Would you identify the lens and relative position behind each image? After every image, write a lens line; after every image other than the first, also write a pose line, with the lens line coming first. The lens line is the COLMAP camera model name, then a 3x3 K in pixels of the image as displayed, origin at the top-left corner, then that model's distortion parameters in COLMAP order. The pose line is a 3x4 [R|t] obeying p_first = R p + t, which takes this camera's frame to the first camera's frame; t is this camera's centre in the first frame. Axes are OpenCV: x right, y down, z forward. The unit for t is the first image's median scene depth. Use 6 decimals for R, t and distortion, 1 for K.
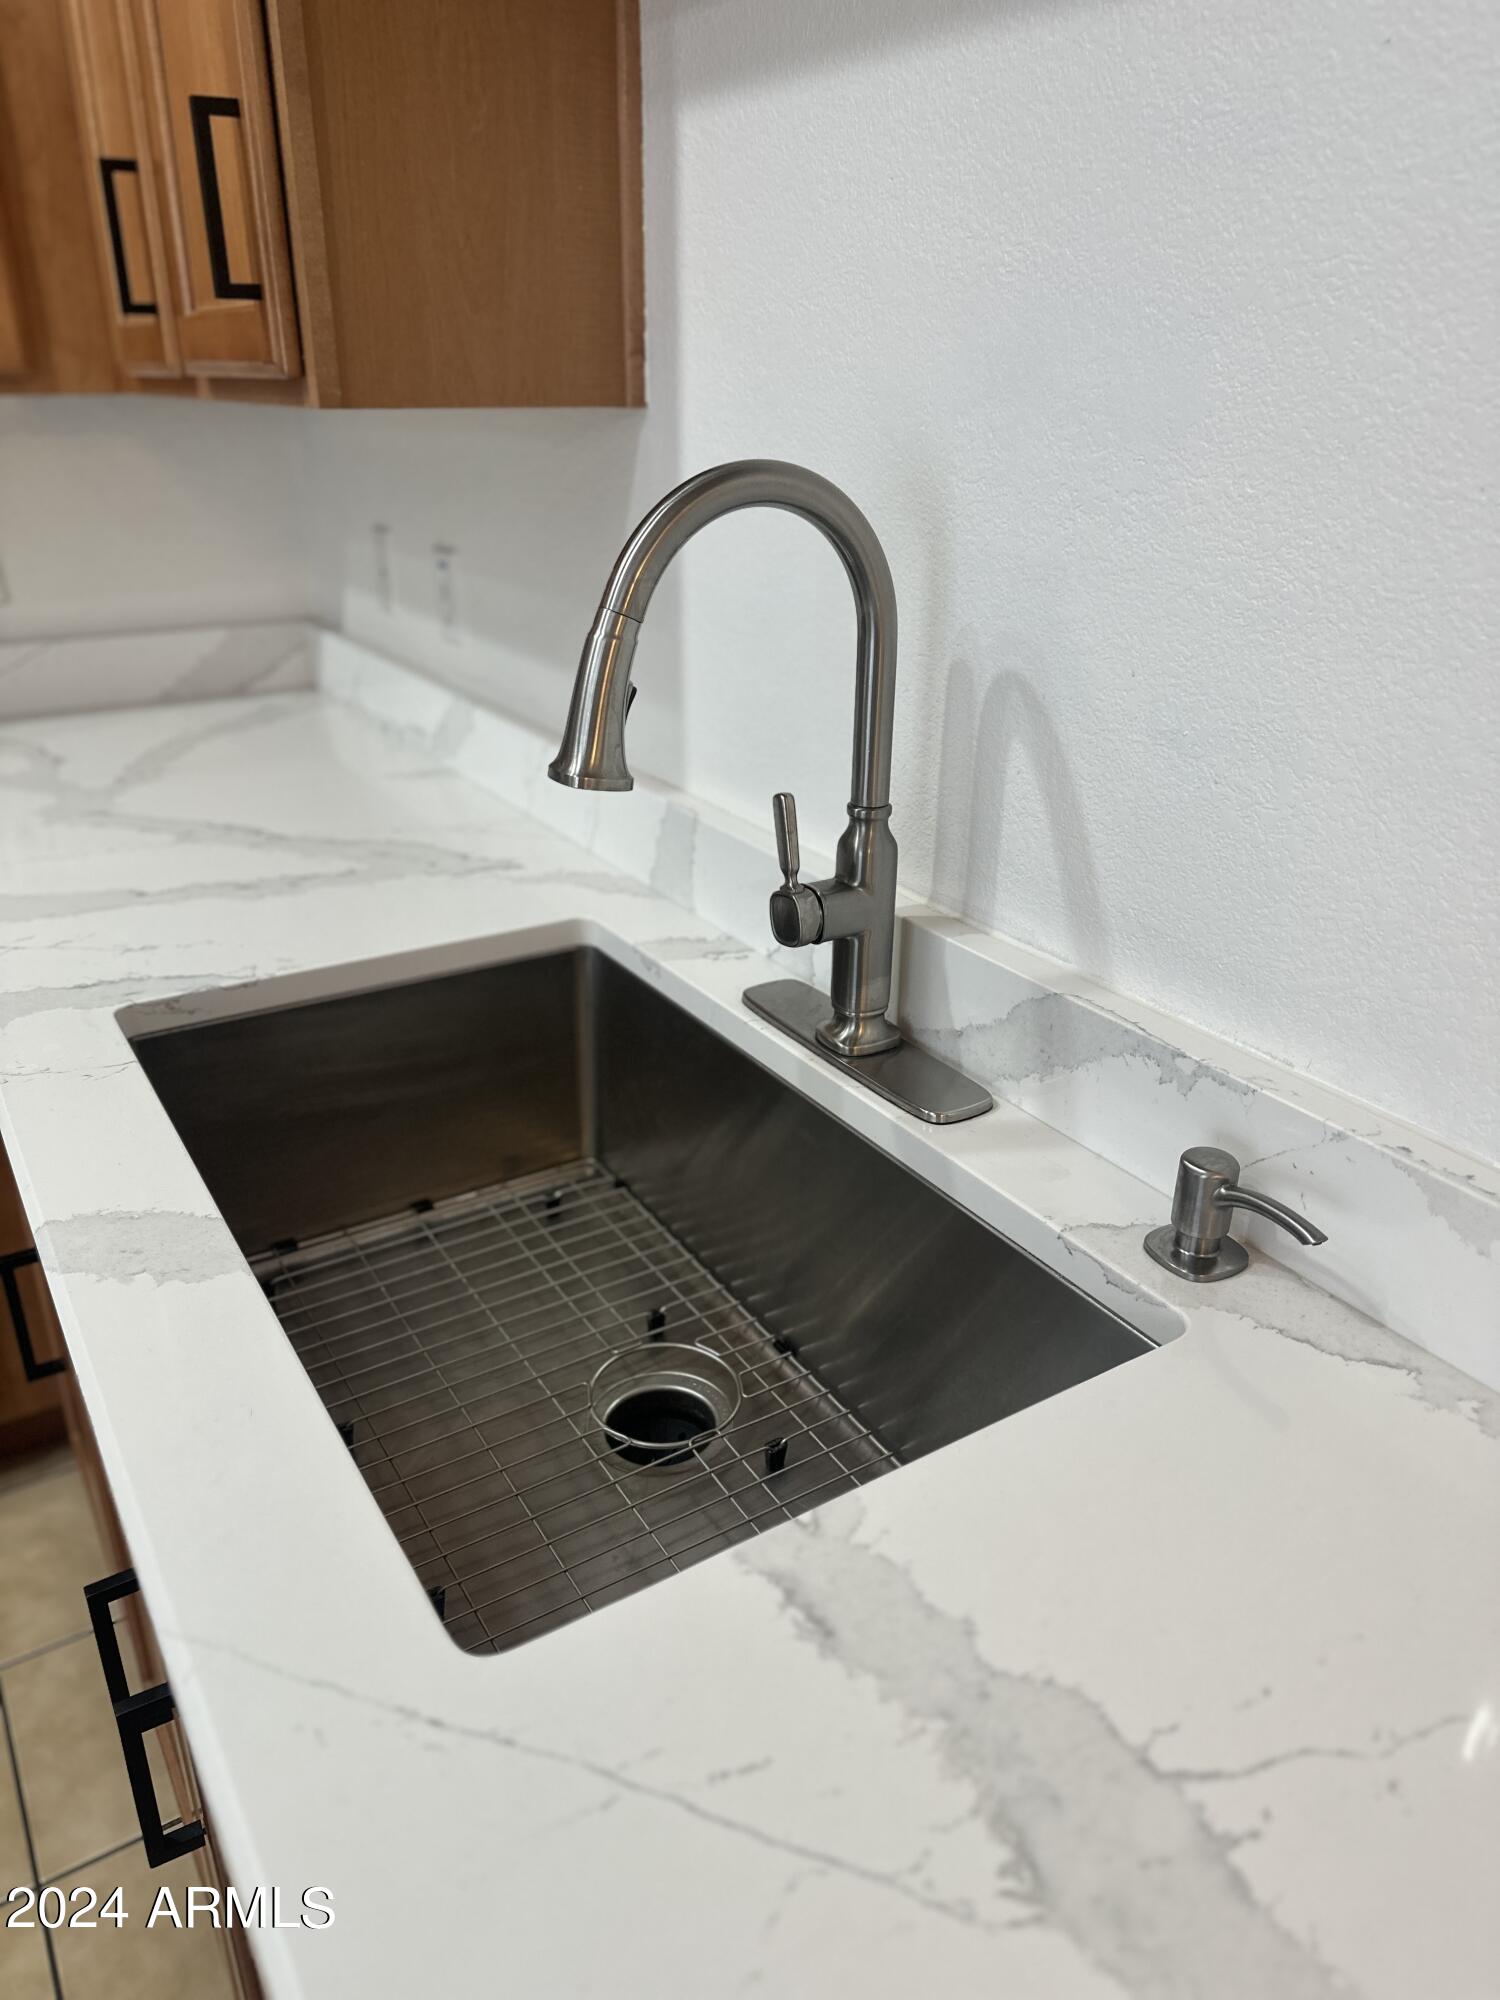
lens RADIAL K [[1410.1, 0, 750.0], [0, 1410.1, 1000.0], [0, 0, 1]] dist [0.036034, -0.001309]
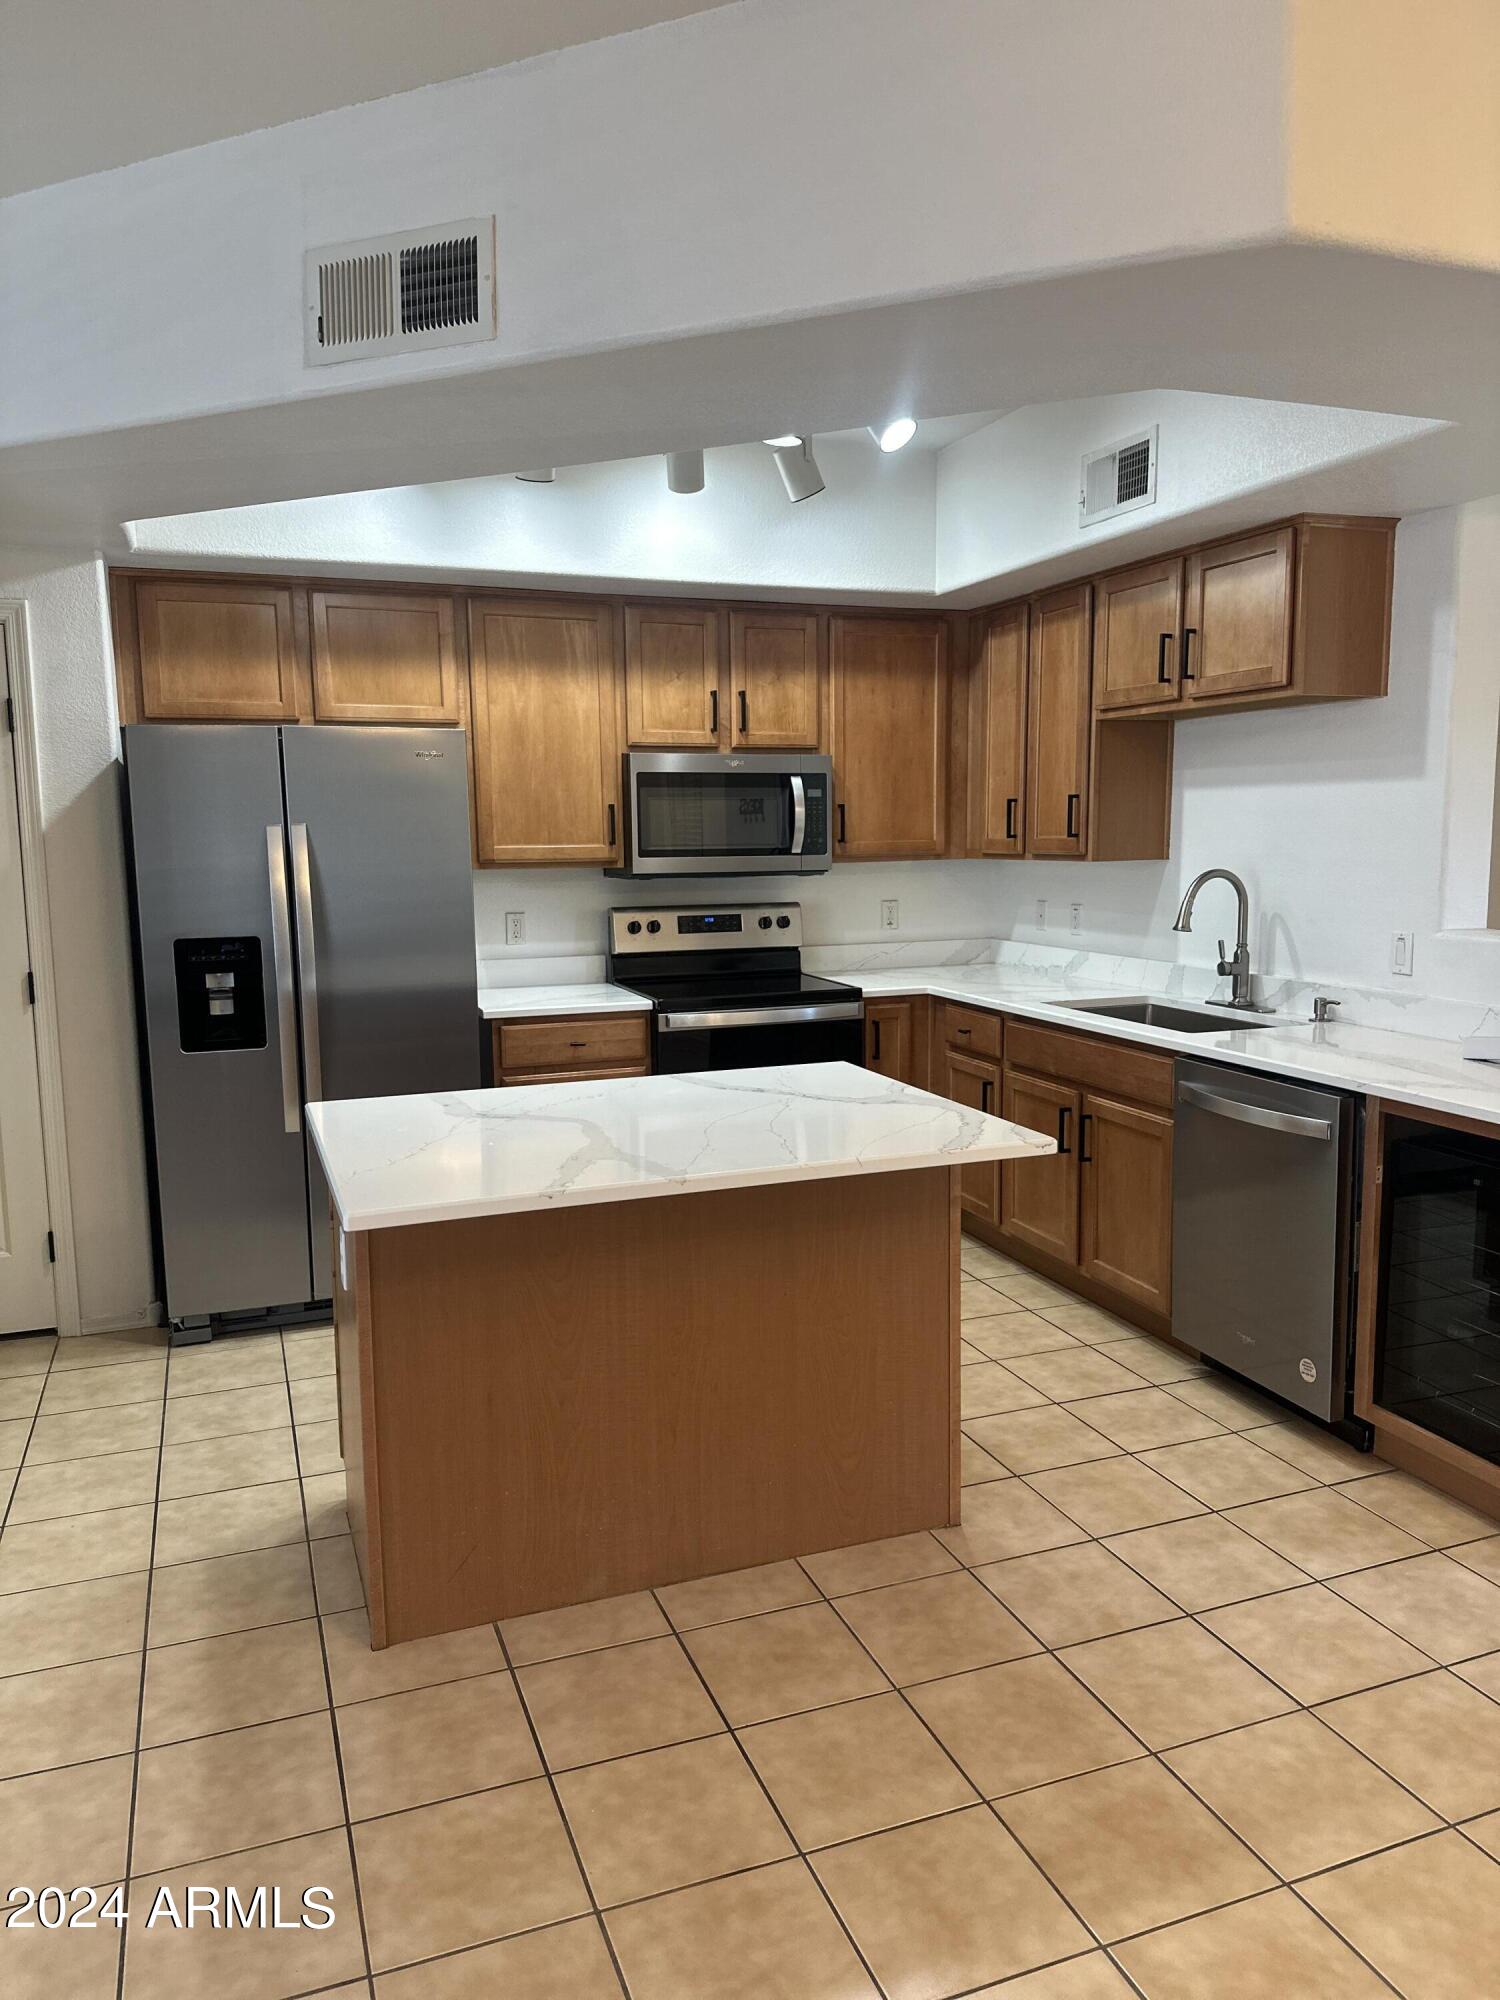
lens RADIAL K [[1391.6, 0, 750.0], [0, 1391.6, 1000.0], [0, 0, 1]] dist [0.047748, -0.083889]
pose [[0.978652, 0.005644, -0.205447, -0.487458], [-0.065677, 0.955798, -0.286596, 1.296610], [0.194748, 0.293970, 0.935764, -3.101299]]
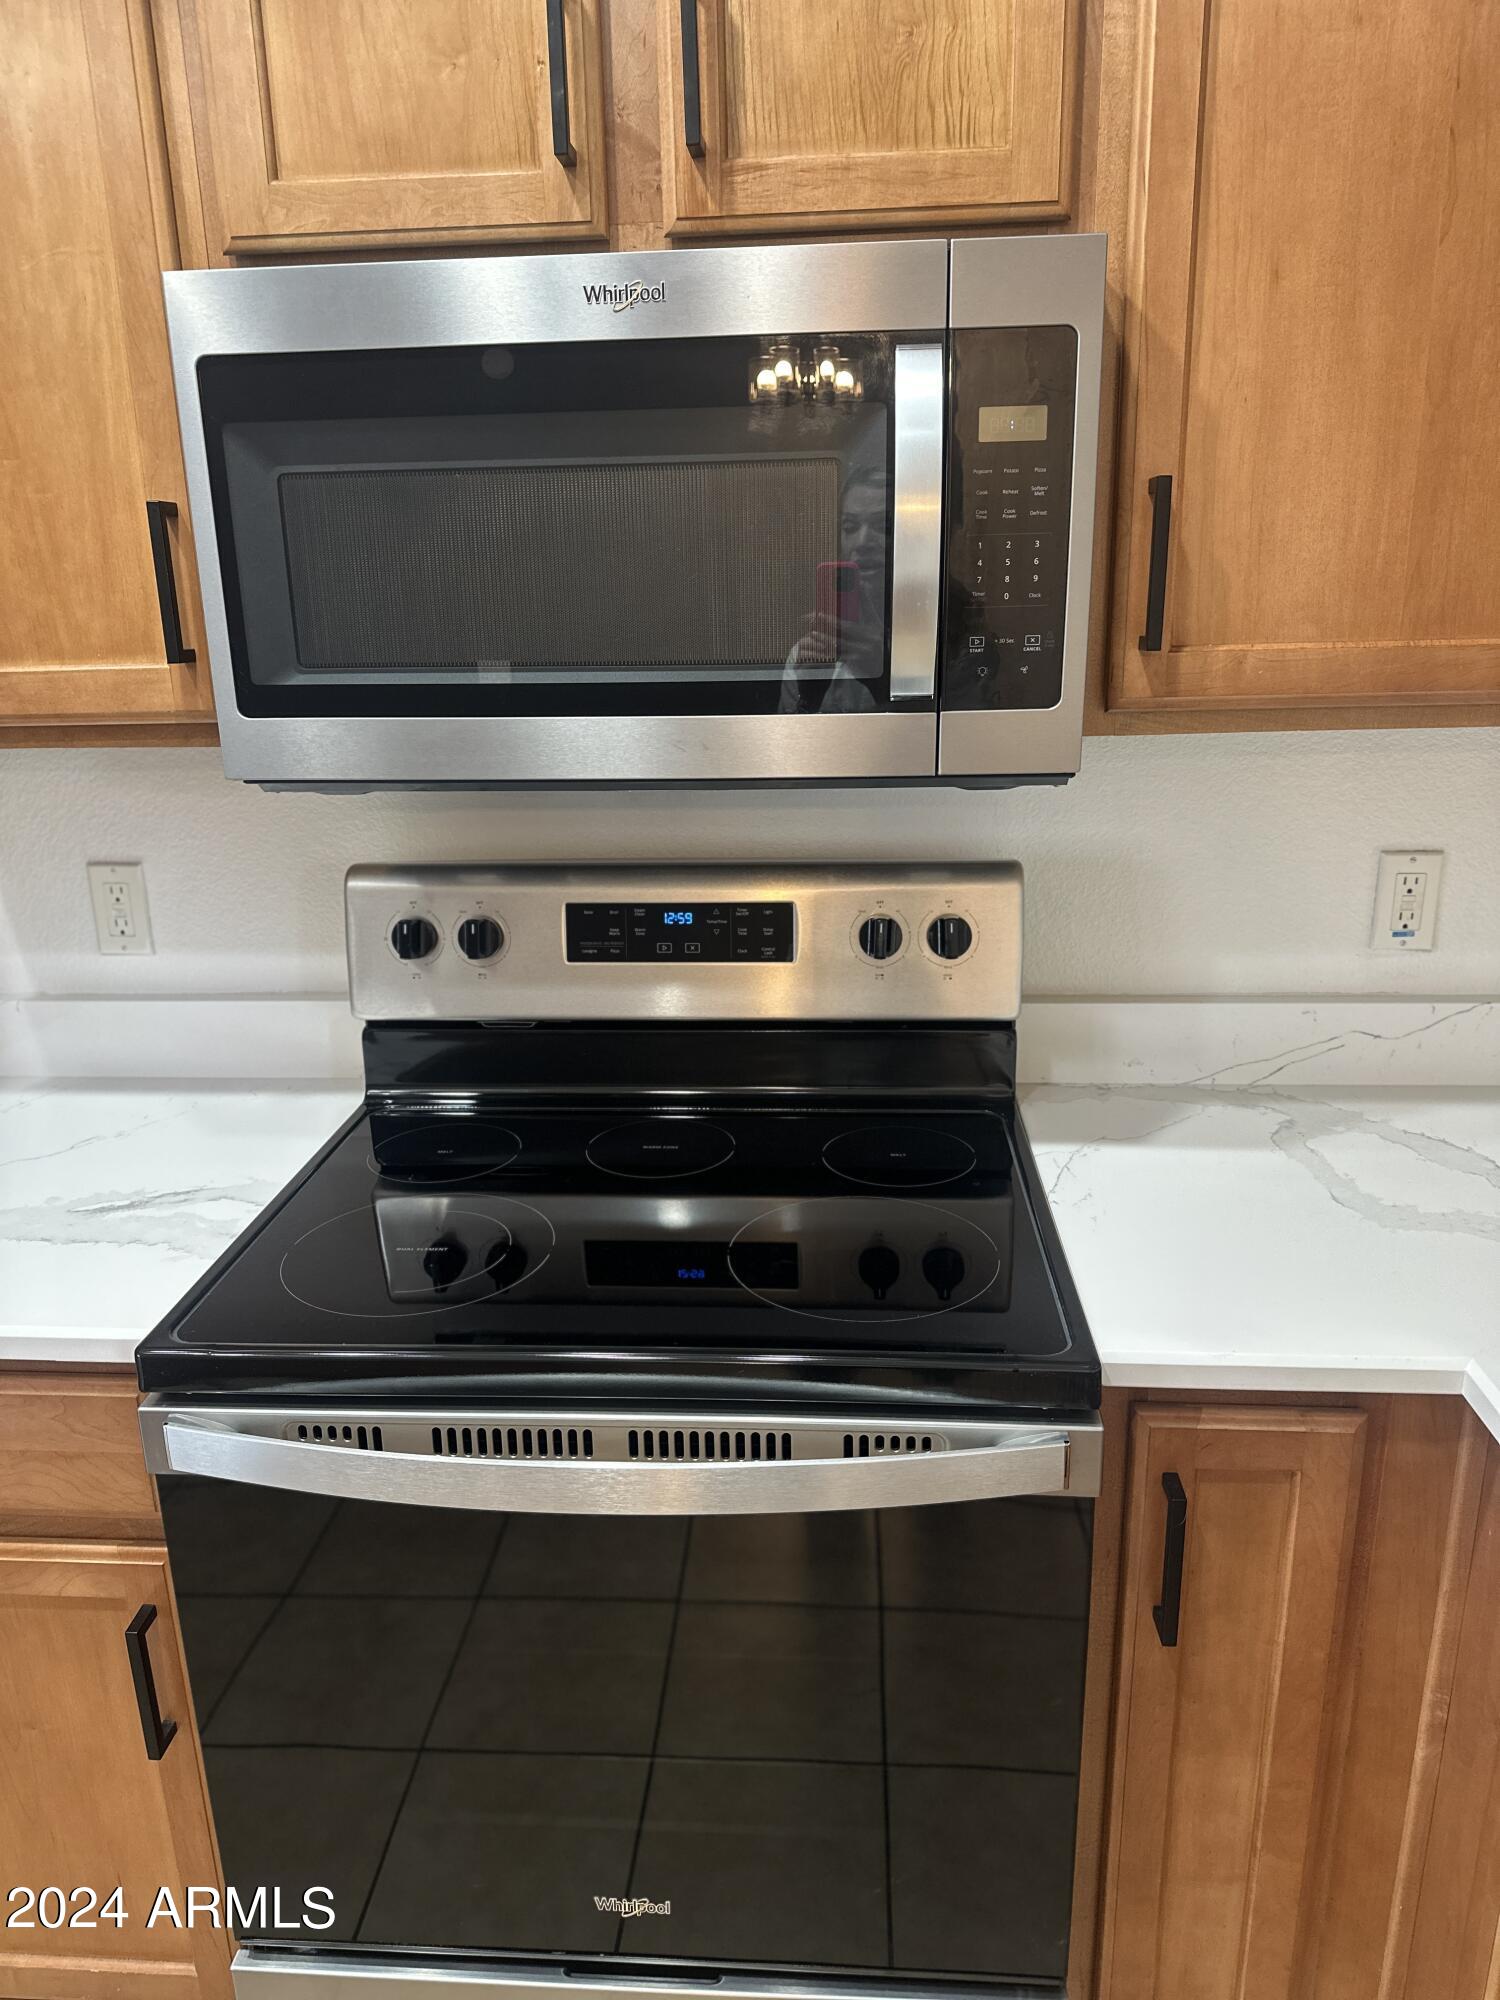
lens RADIAL K [[1391.6, 0, 750.0], [0, 1391.6, 1000.0], [0, 0, 1]] dist [0.047748, -0.083889]
pose [[0.801447, 0.140975, -0.581213, -0.736478], [-0.217365, 0.974024, -0.063477, -0.234976], [0.557167, 0.177209, 0.811272, 0.321403]]
